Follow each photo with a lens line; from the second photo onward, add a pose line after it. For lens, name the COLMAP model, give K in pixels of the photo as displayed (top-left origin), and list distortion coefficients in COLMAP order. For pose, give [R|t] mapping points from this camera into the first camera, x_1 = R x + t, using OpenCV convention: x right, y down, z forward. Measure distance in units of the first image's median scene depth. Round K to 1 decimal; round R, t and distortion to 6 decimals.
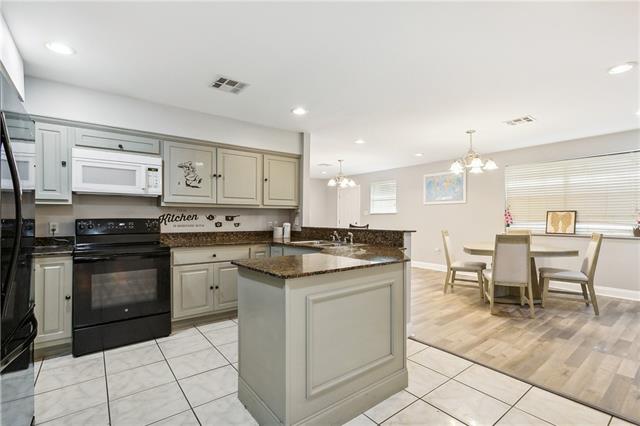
lens RADIAL K [[293.4, 0, 320.8], [0, 293.4, 215.6], [0, 0, 1]] dist [-0.001921, 0.000474]
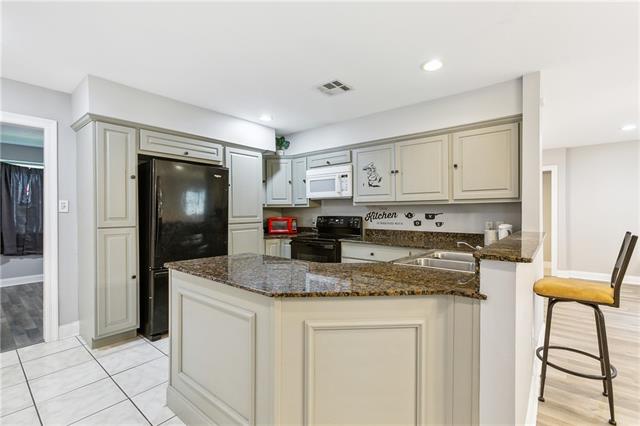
lens RADIAL K [[293.4, 0, 319.3], [0, 293.4, 214.1], [0, 0, 1]] dist [-0.001921, 0.000474]
pose [[0.234010, 0.002563, -0.972231, 0.497976], [0.007548, 0.999962, 0.004452, -0.004462], [0.972205, -0.008380, 0.233982, 0.519340]]
